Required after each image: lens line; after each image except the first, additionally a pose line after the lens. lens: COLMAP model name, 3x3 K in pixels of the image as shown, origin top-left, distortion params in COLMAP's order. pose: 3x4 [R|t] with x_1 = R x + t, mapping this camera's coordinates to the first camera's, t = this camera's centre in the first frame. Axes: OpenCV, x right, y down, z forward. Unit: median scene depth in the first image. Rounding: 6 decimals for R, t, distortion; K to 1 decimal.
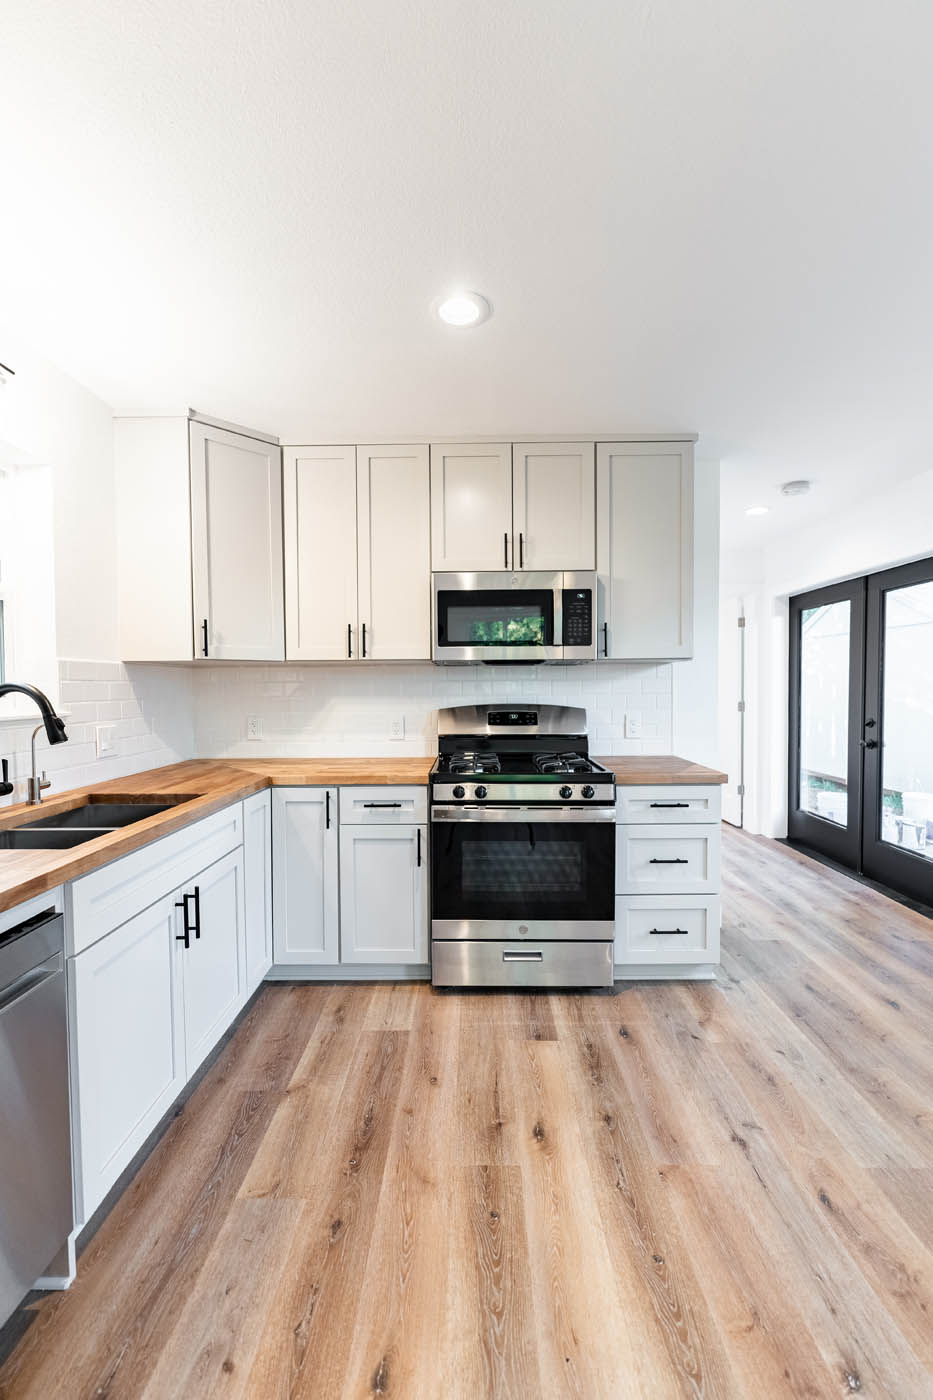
lens RADIAL K [[579.7, 0, 466.7], [0, 579.7, 705.1], [0, 0, 1]] dist [-0.005636, 0.000562]
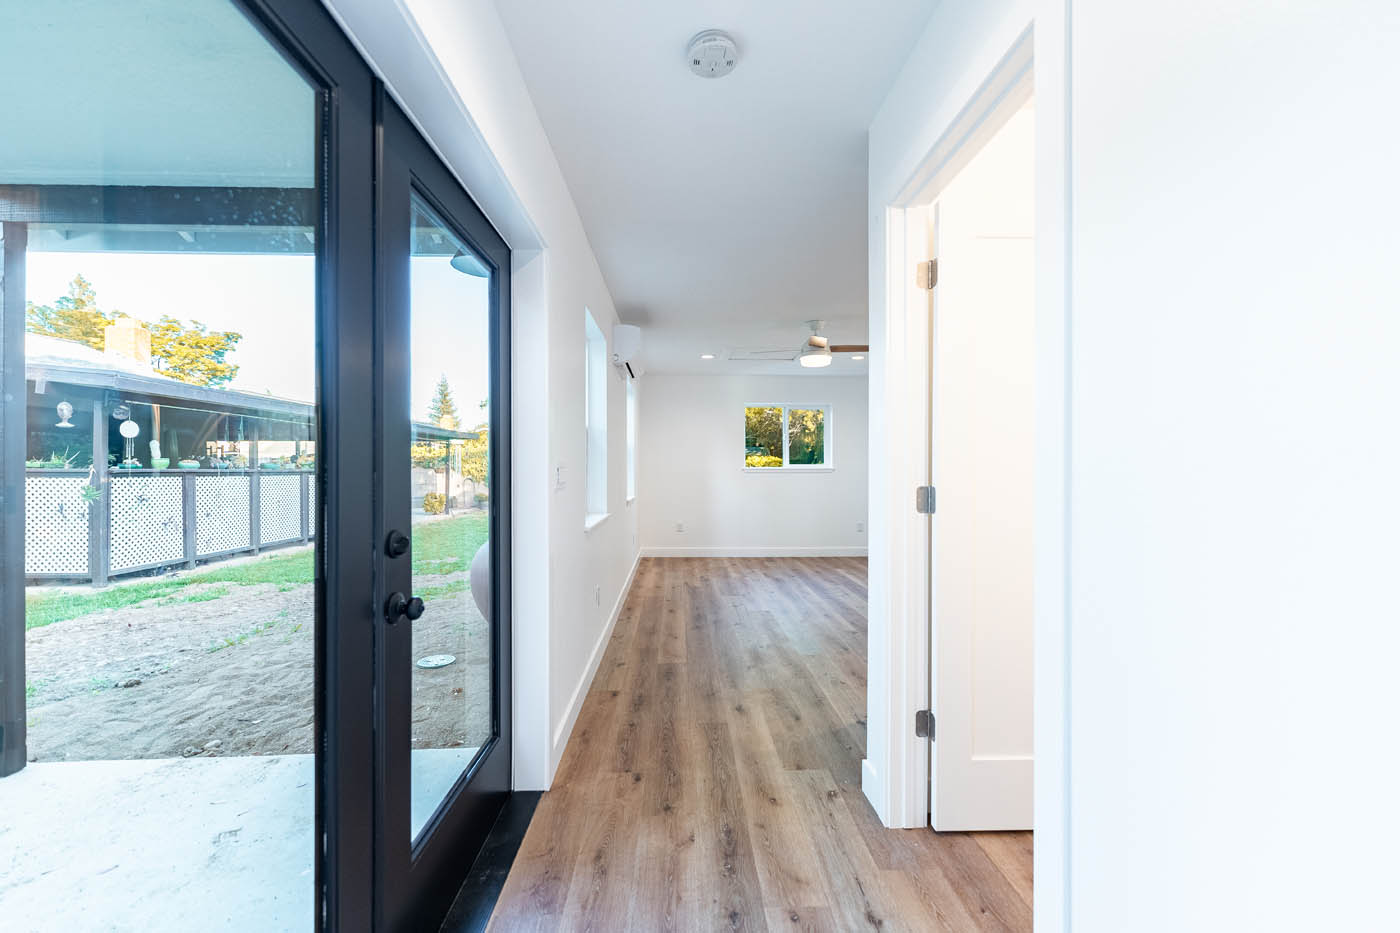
lens RADIAL K [[565.7, 0, 695.8], [0, 565.7, 467.7], [0, 0, 1]] dist [0.001913, 0.000145]
pose [[-0.998856, 0.005940, -0.047458, 0.855448], [0.004492, 0.999523, 0.030562, -0.035294], [0.047616, 0.030314, -0.998406, 2.116619]]
